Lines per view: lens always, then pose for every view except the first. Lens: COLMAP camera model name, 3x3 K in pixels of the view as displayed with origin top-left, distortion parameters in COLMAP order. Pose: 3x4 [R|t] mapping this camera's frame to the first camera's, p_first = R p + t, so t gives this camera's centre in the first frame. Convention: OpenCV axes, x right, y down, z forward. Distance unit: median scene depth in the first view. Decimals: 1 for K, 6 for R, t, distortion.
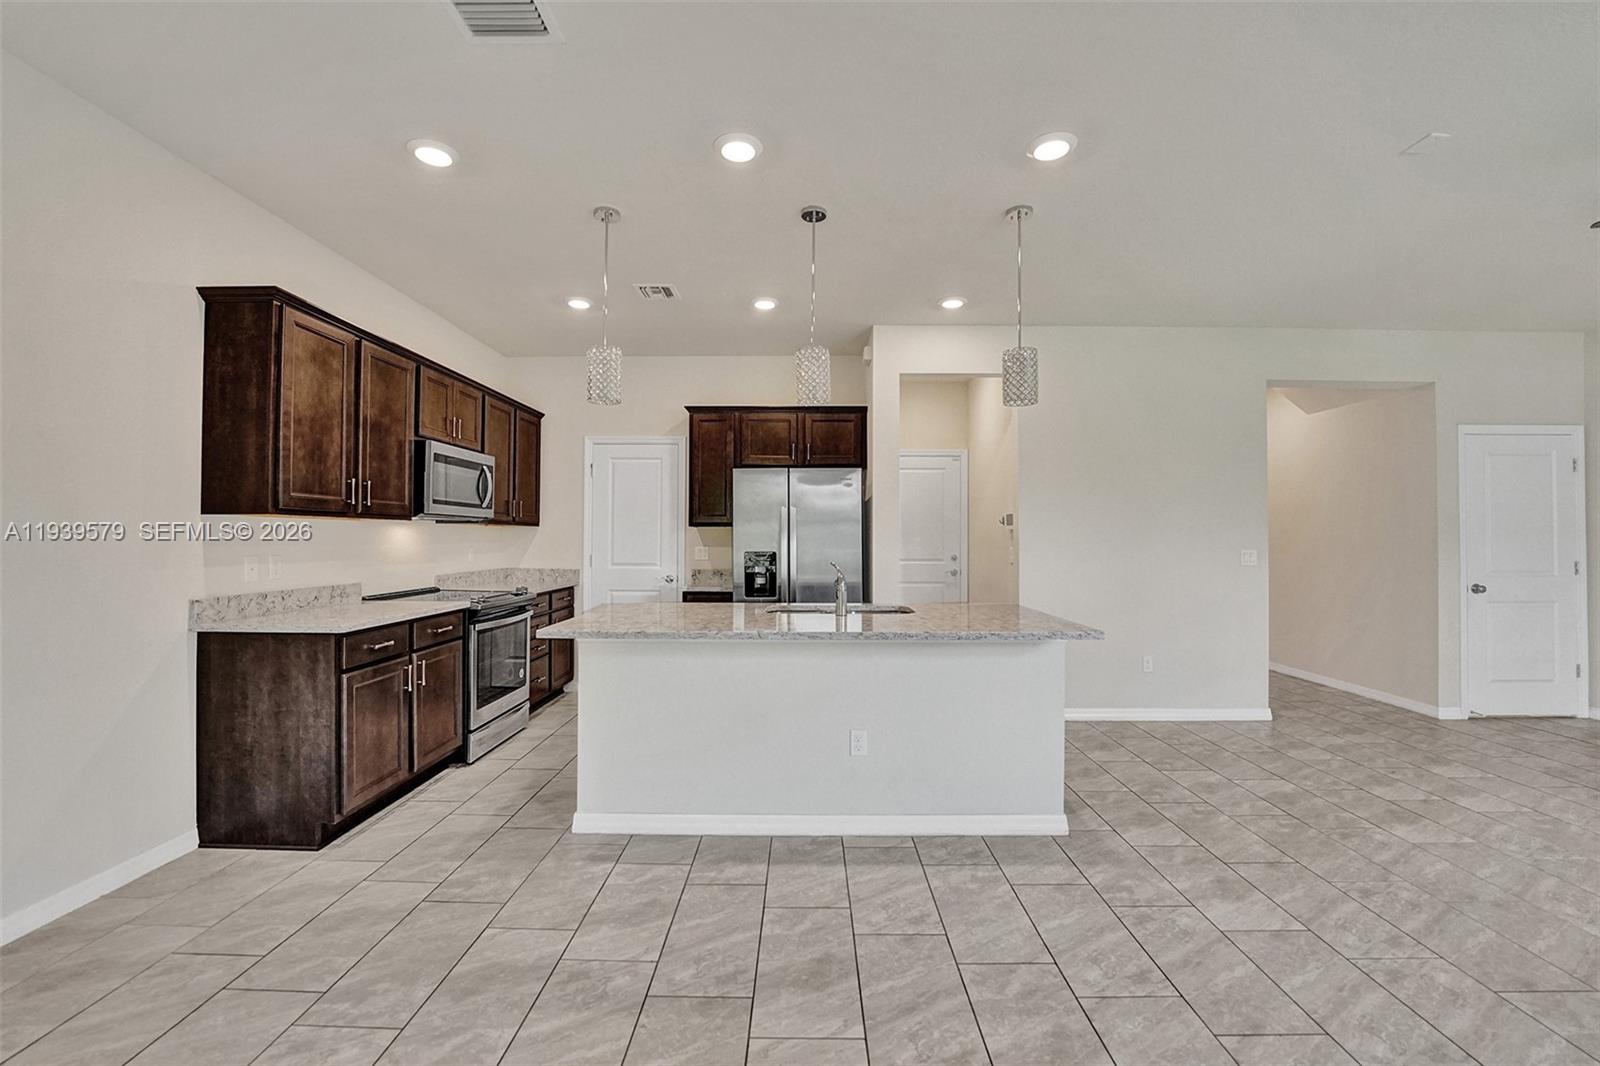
lens RADIAL K [[656.3, 0, 811.5], [0, 656.3, 528.7], [0, 0, 1]] dist [-0.032008, 0.006383]
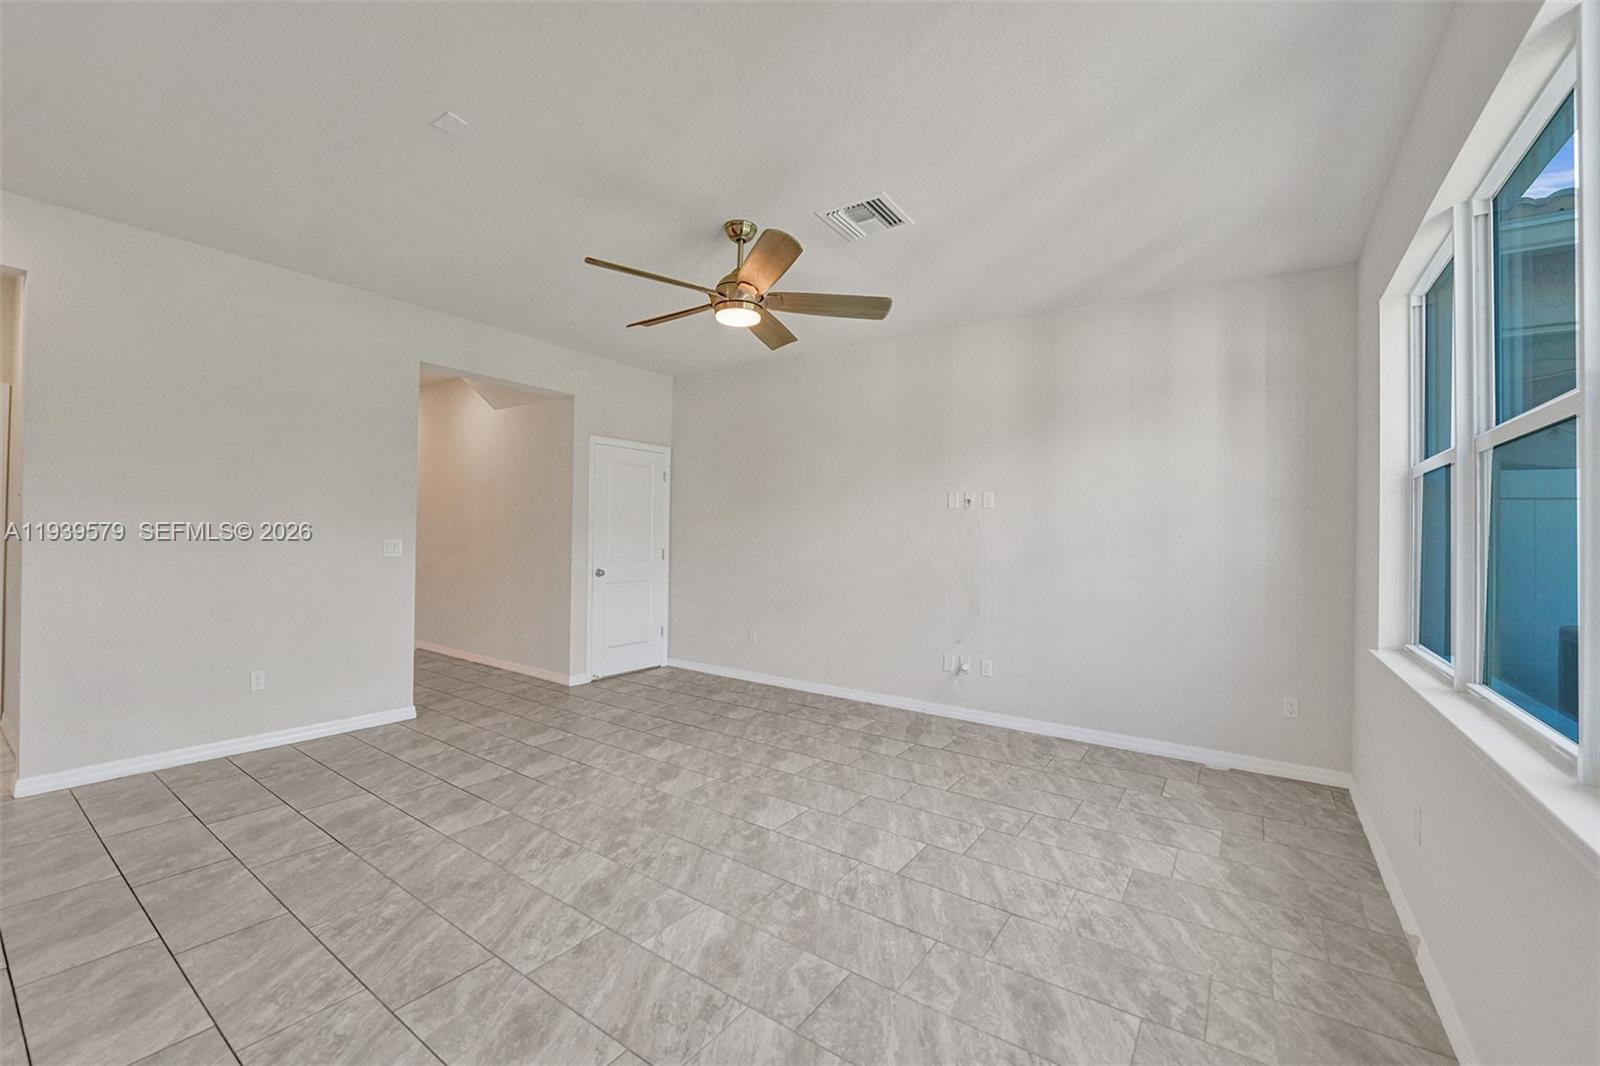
lens RADIAL K [[650.4, 0, 800.0], [0, 650.4, 533.0], [0, 0, 1]] dist [-0.041134, 0.007524]
pose [[0.569313, 0.008076, 0.822081, 0.315318], [-0.027649, 0.999574, 0.009328, -0.003886], [-0.821656, -0.028040, 0.569294, -0.006755]]
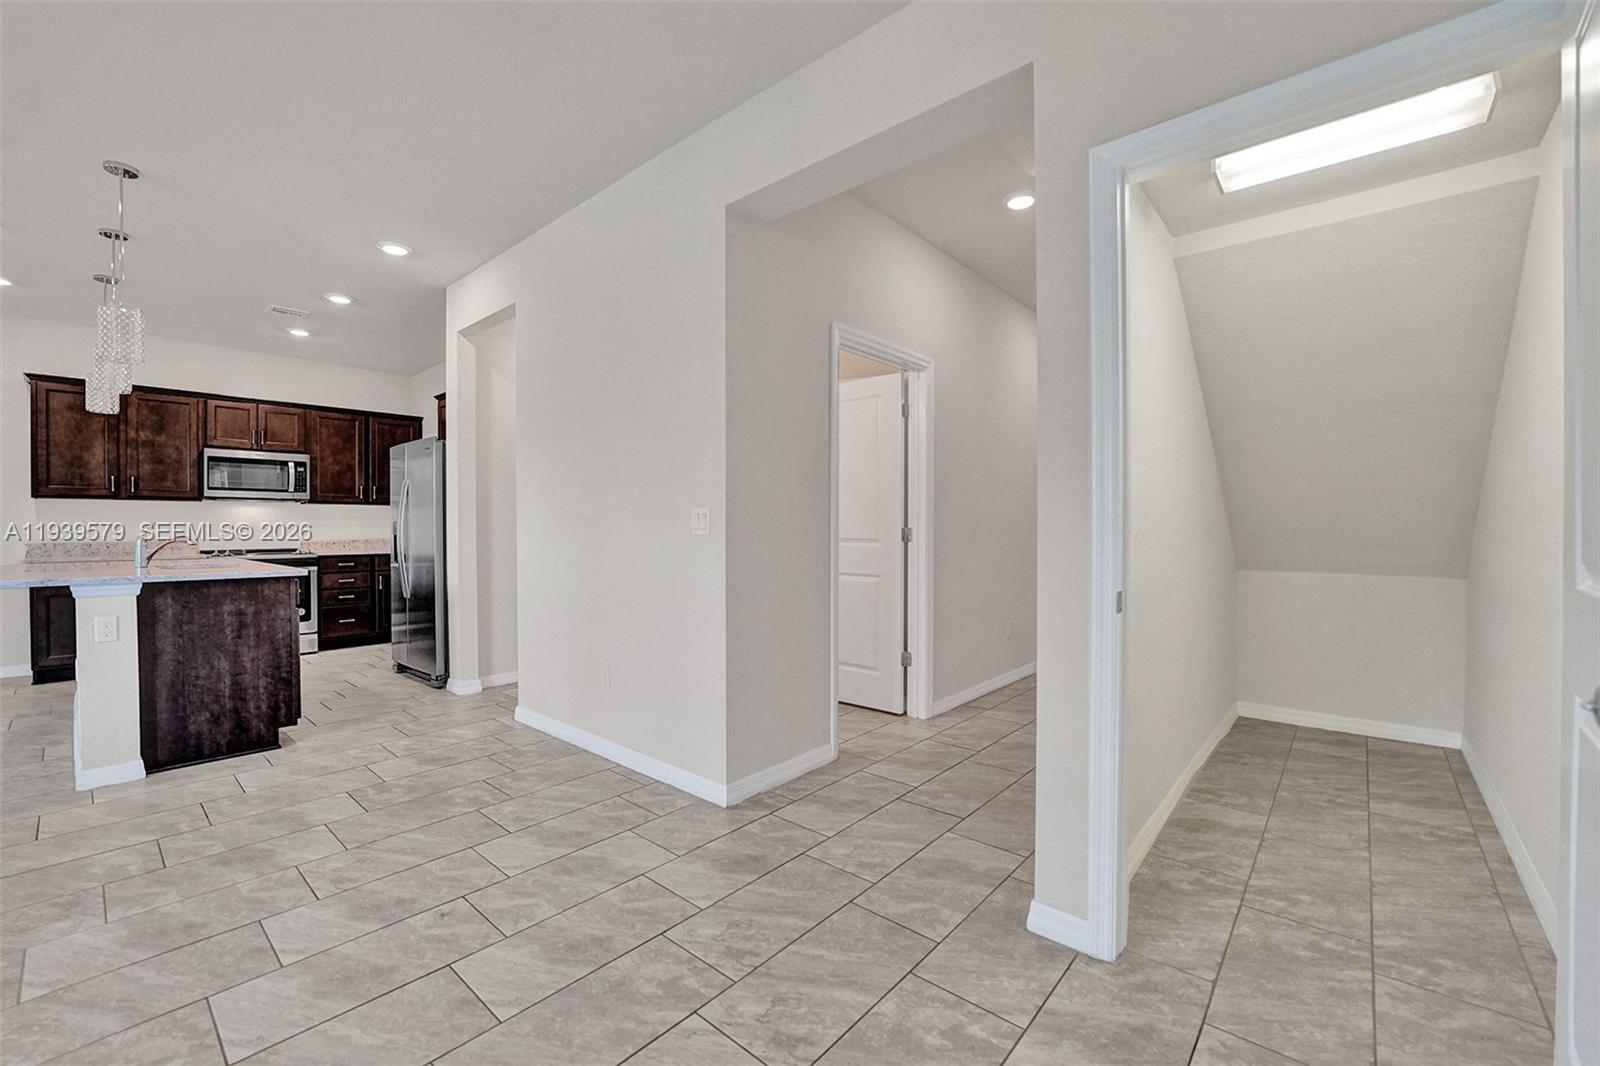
lens RADIAL K [[650.4, 0, 800.0], [0, 650.4, 533.0], [0, 0, 1]] dist [-0.041134, 0.007524]
pose [[0.759475, 0.001527, -0.650535, 1.410541], [0.012586, 0.999776, 0.017041, 0.054929], [0.650415, -0.021130, 0.759285, 0.762605]]
